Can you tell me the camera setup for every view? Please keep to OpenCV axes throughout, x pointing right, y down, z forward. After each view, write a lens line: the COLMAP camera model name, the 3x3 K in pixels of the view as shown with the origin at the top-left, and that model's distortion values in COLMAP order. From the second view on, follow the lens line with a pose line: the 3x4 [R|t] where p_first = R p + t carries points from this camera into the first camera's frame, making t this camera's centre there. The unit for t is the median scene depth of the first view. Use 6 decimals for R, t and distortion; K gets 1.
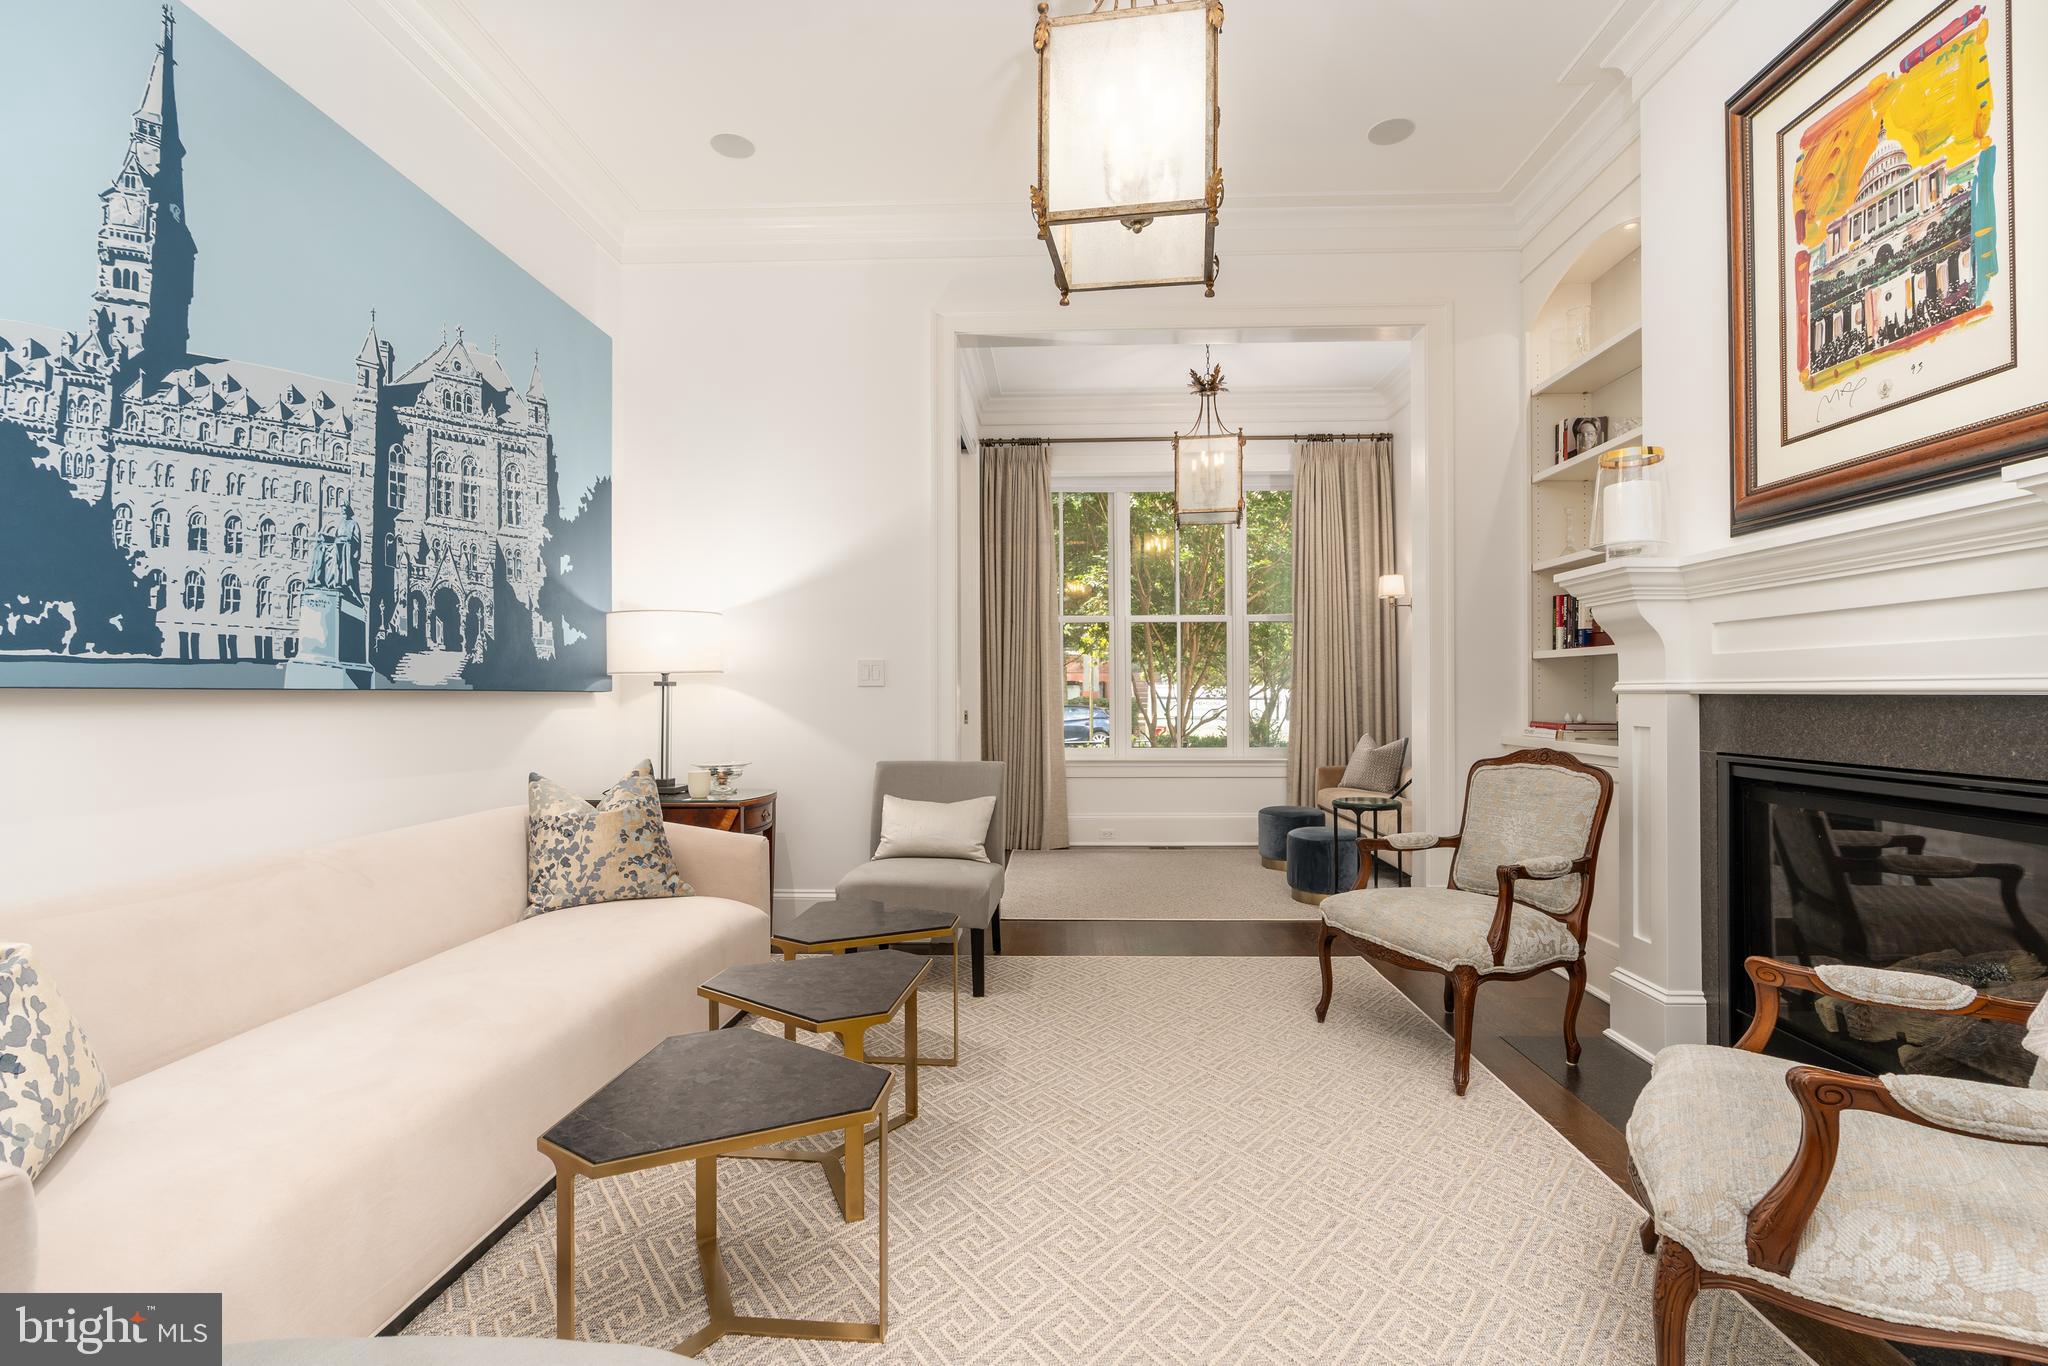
lens RADIAL K [[935.0, 0, 1022.0], [0, 935.0, 680.9], [0, 0, 1]] dist [-0.003975, -0.000048]
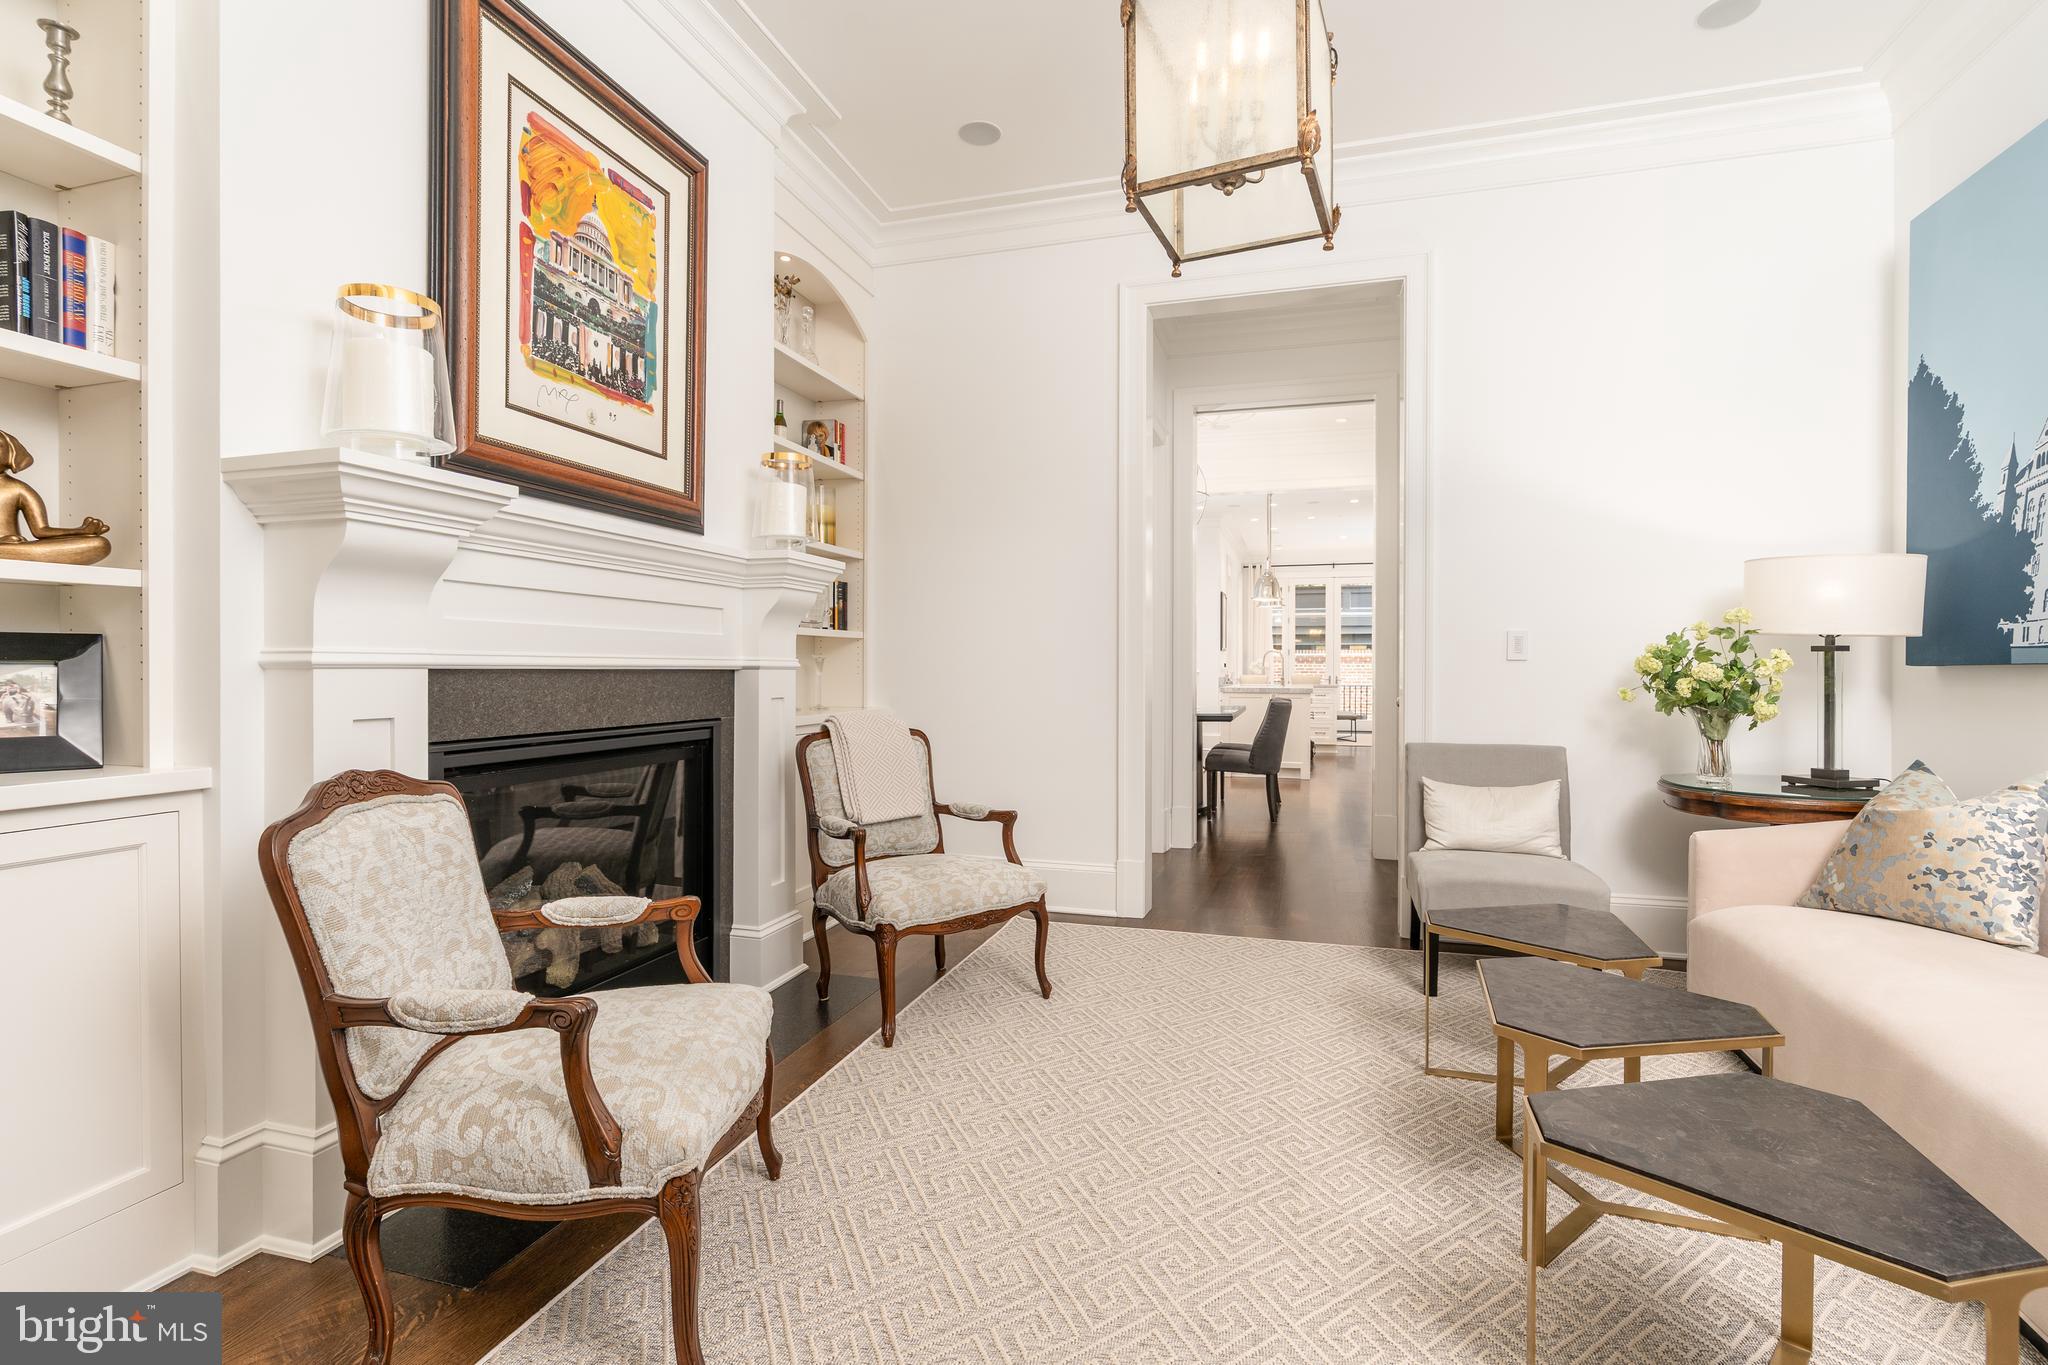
lens RADIAL K [[935.0, 0, 1015.0], [0, 935.0, 684.7], [0, 0, 1]] dist [-0.003975, -0.000048]
pose [[-0.964867, 0.000299, 0.262737, 0.072769], [0.000672, 0.999999, 0.001329, 0.031619], [-0.262736, 0.001459, -0.964867, 1.910495]]
